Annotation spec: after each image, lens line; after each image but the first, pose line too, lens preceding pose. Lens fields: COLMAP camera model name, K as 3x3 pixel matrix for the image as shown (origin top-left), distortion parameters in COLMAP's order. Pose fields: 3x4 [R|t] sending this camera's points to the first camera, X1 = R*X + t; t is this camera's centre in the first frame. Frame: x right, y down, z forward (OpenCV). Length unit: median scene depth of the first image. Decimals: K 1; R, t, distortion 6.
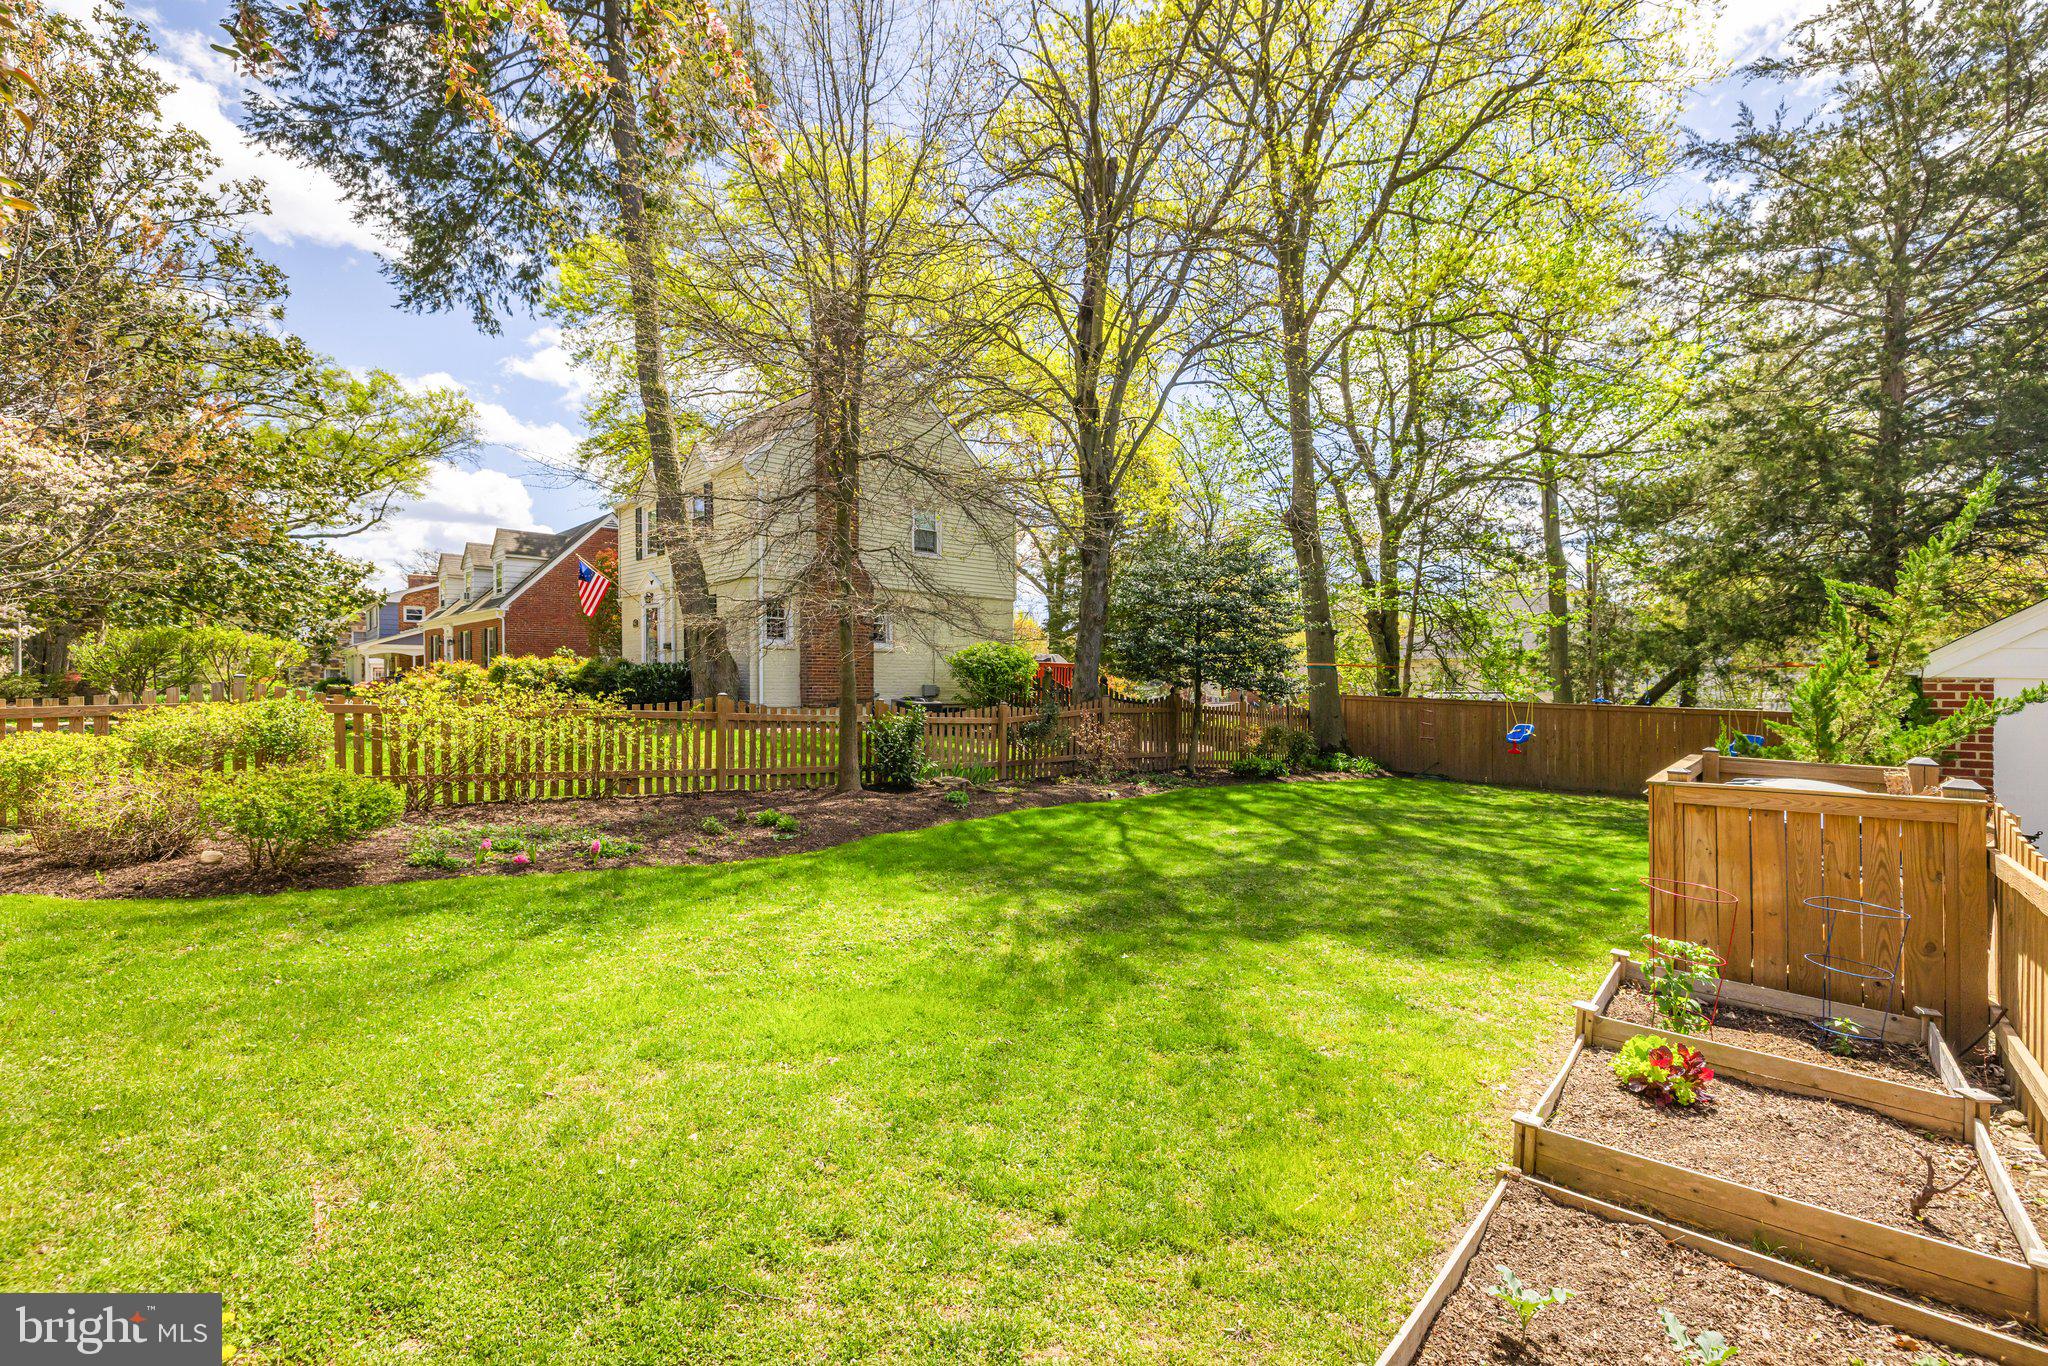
lens RADIAL K [[930.9, 0, 1023.5], [0, 930.9, 709.2], [0, 0, 1]] dist [0.000152, 0.000012]
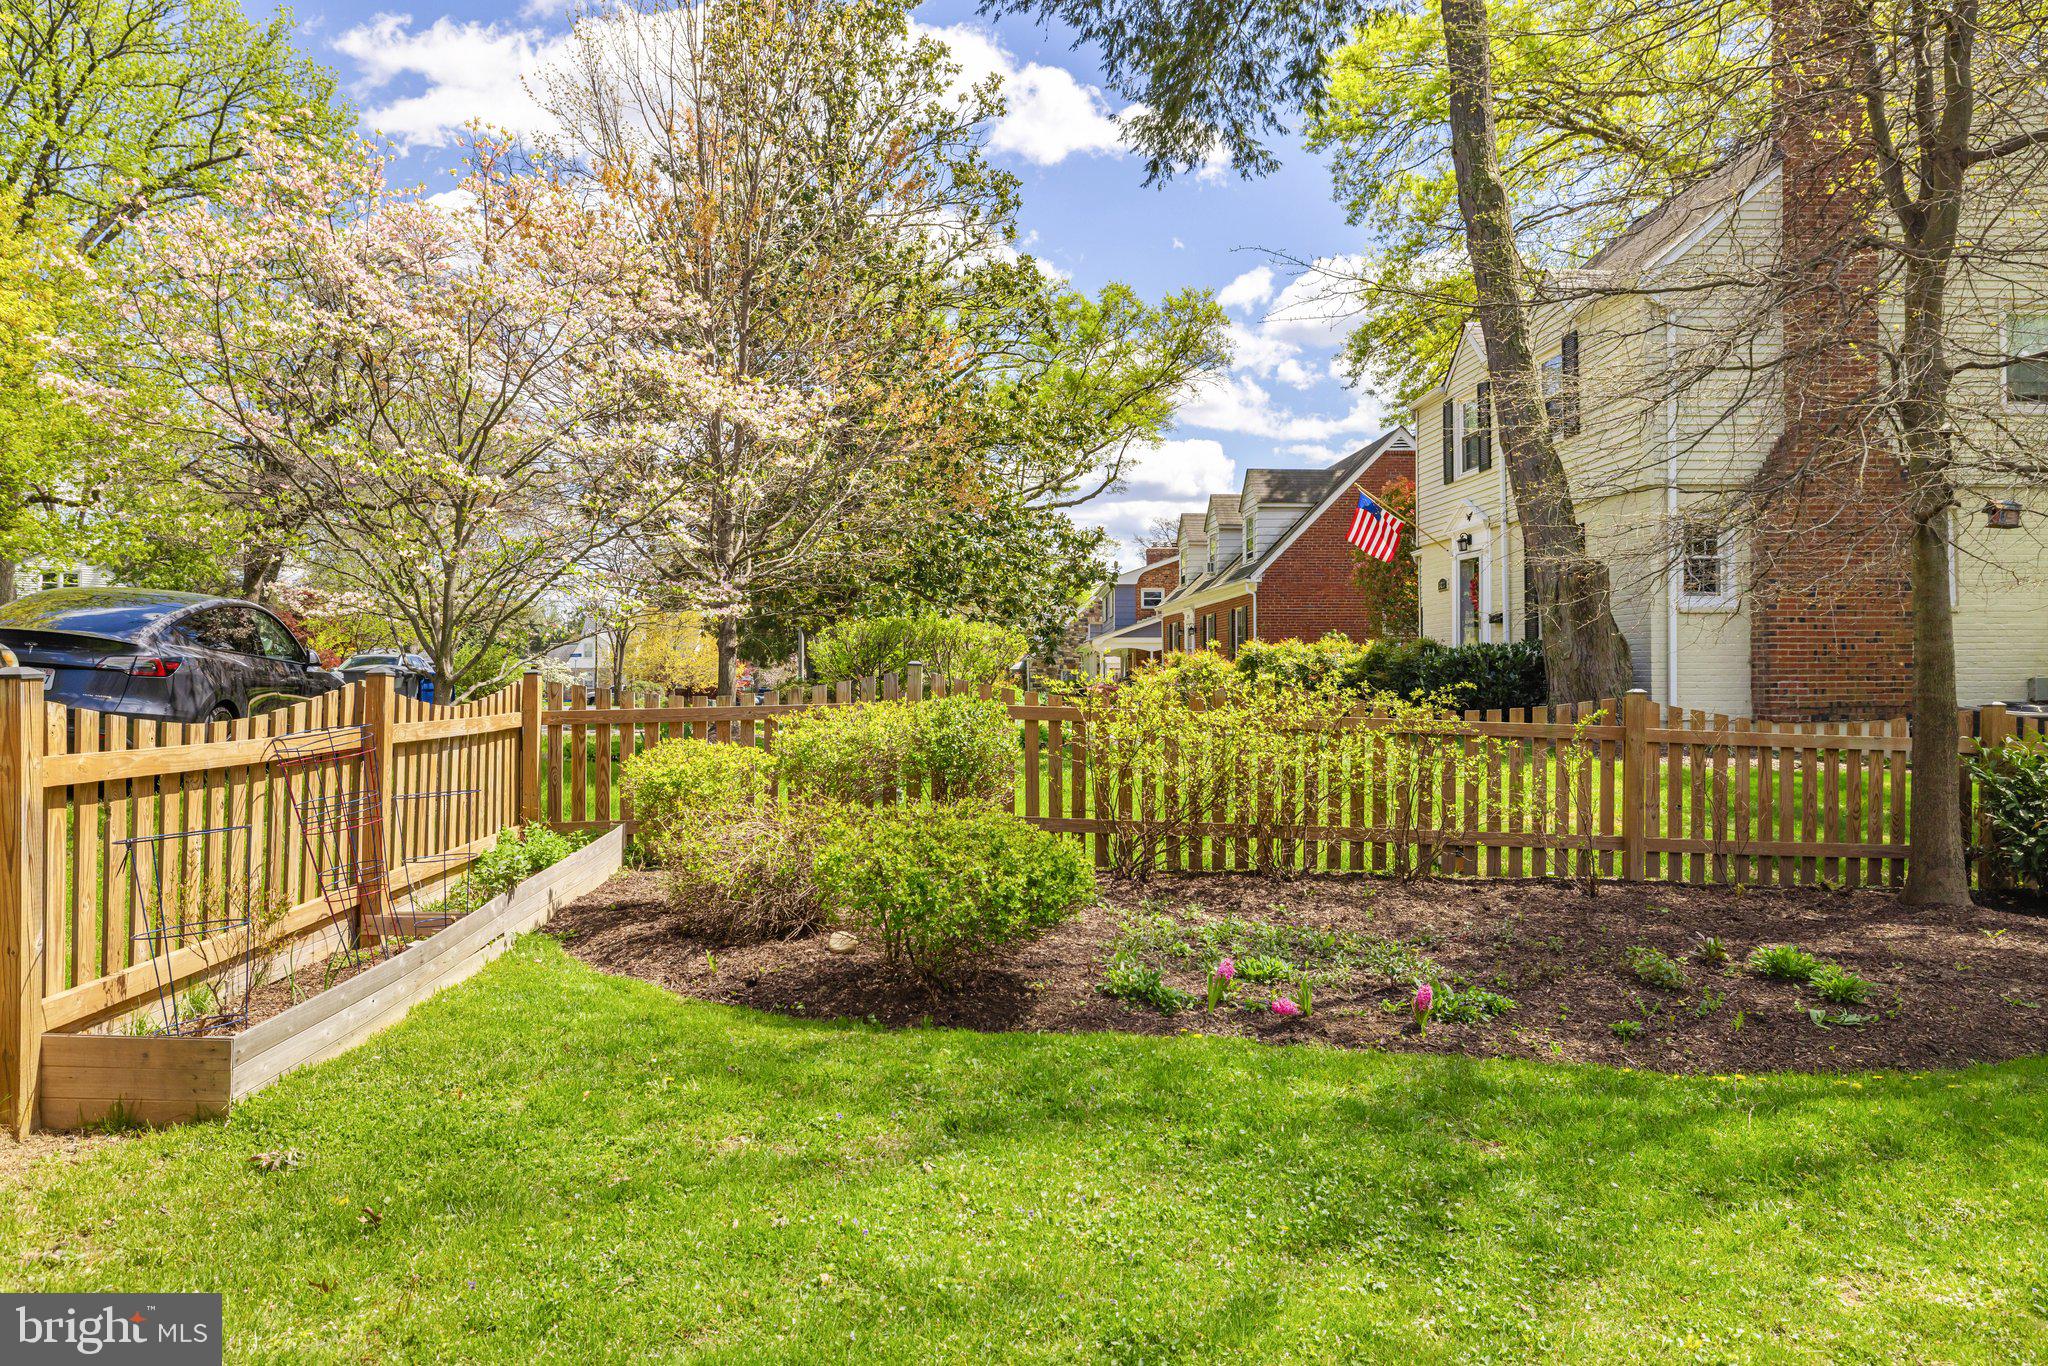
lens RADIAL K [[1408.6, 0, 969.5], [0, 1408.6, 670.2], [0, 0, 1]] dist [0.000664, 0.000581]
pose [[0.759120, -0.013327, -0.650814, -0.069861], [-0.011819, 0.999343, -0.034249, 0.002174], [0.650843, 0.033691, 0.758464, 0.124137]]
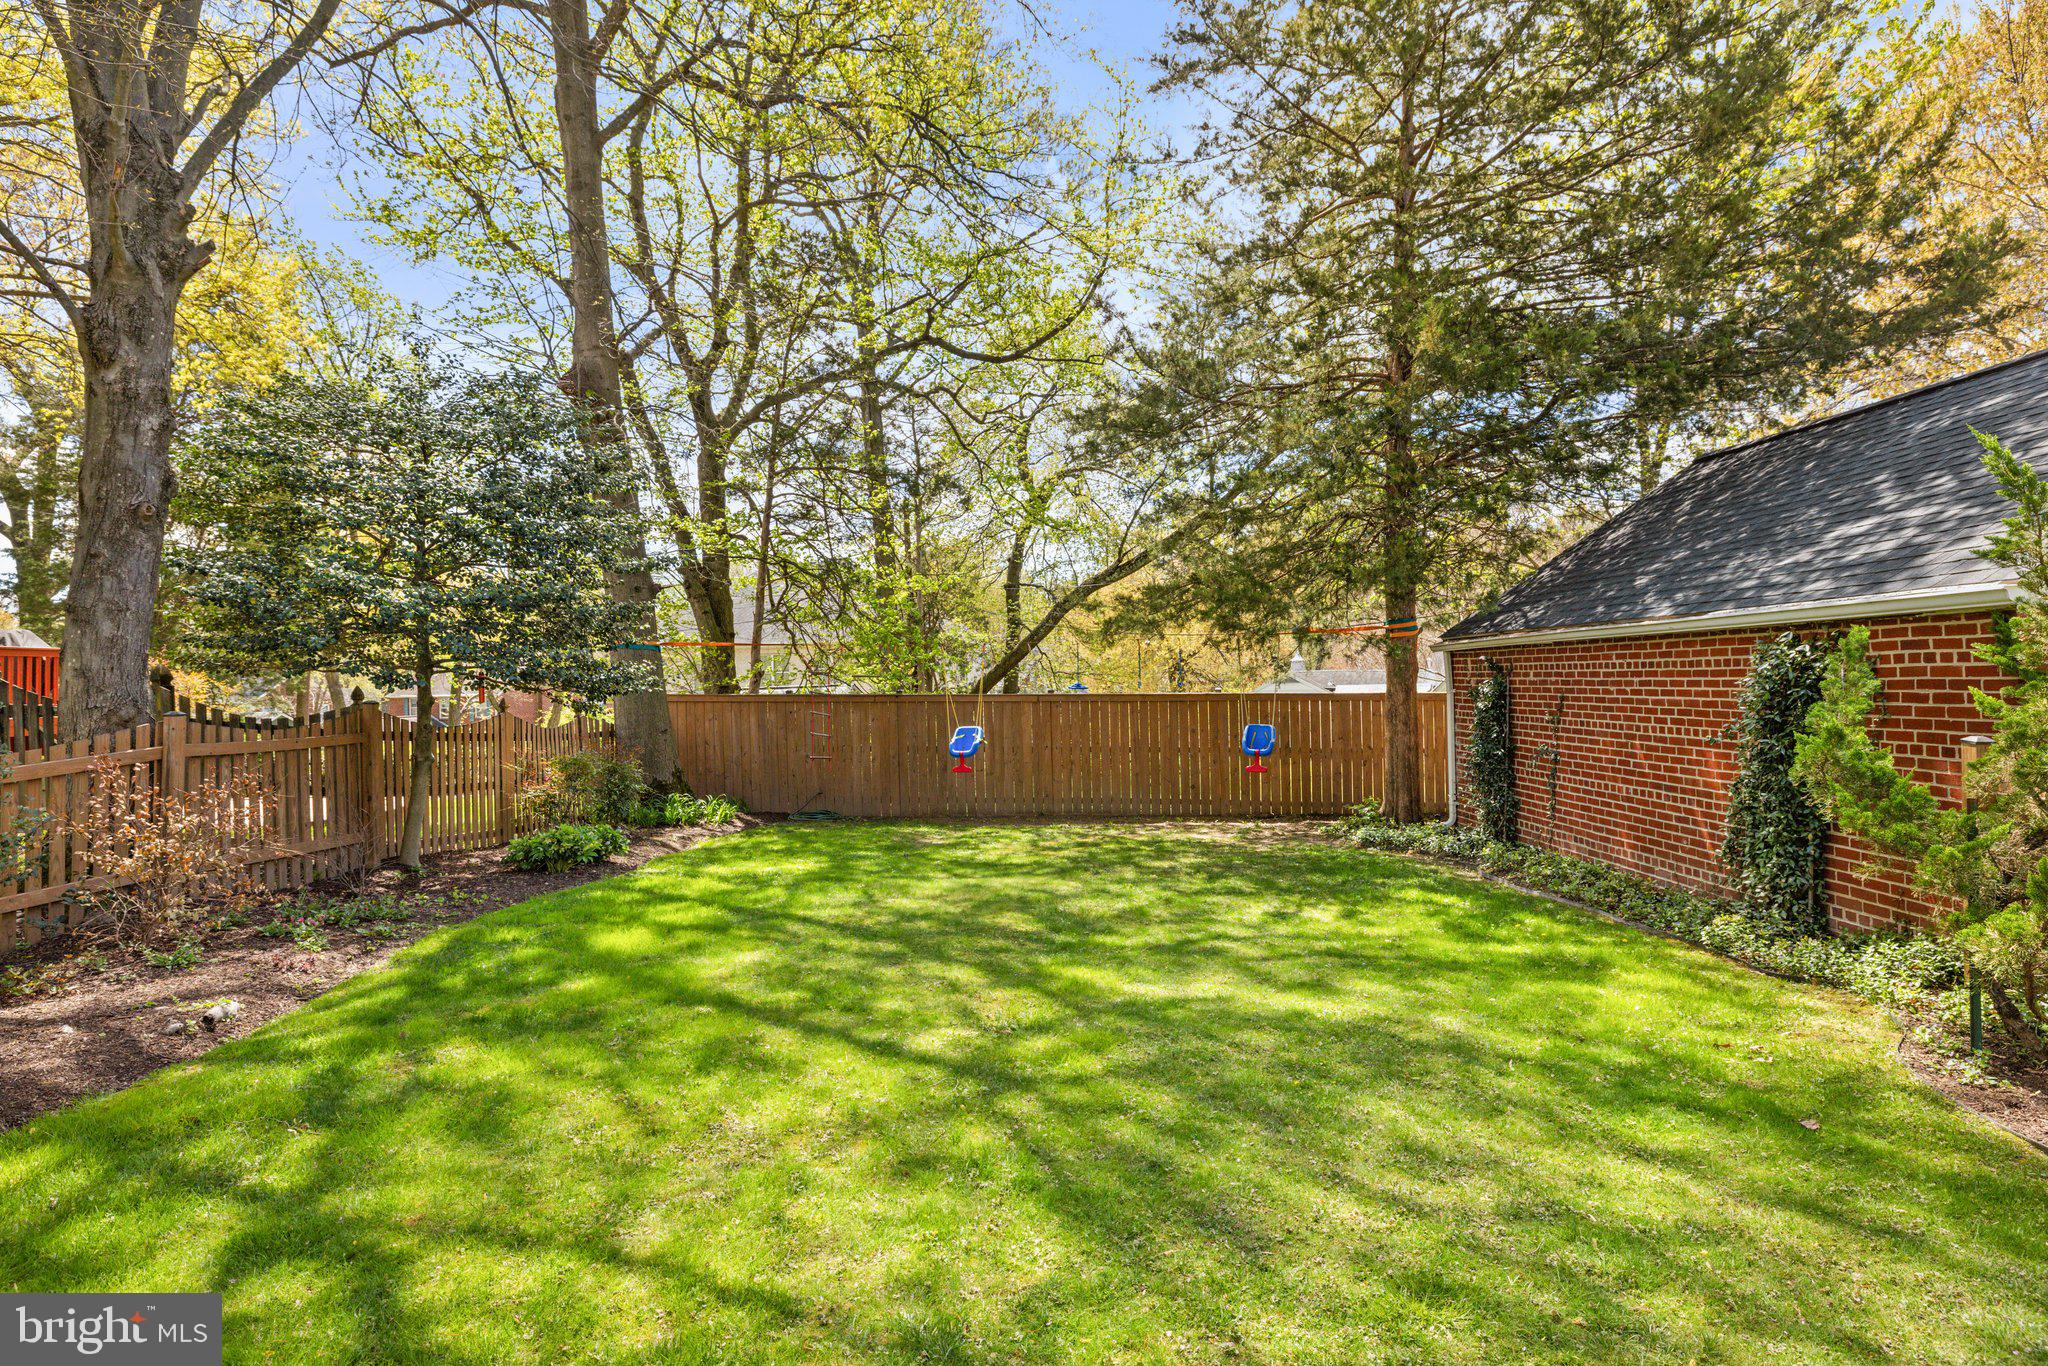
lens RADIAL K [[1104.9, 0, 1024.0], [0, 1104.9, 683.0], [0, 0, 1]] dist [-0.012911, -0.000183]
pose [[0.729957, -0.025938, 0.683001, 0.032247], [0.045111, 0.998929, -0.010276, -0.006042], [-0.682003, 0.038312, 0.730345, 0.414316]]
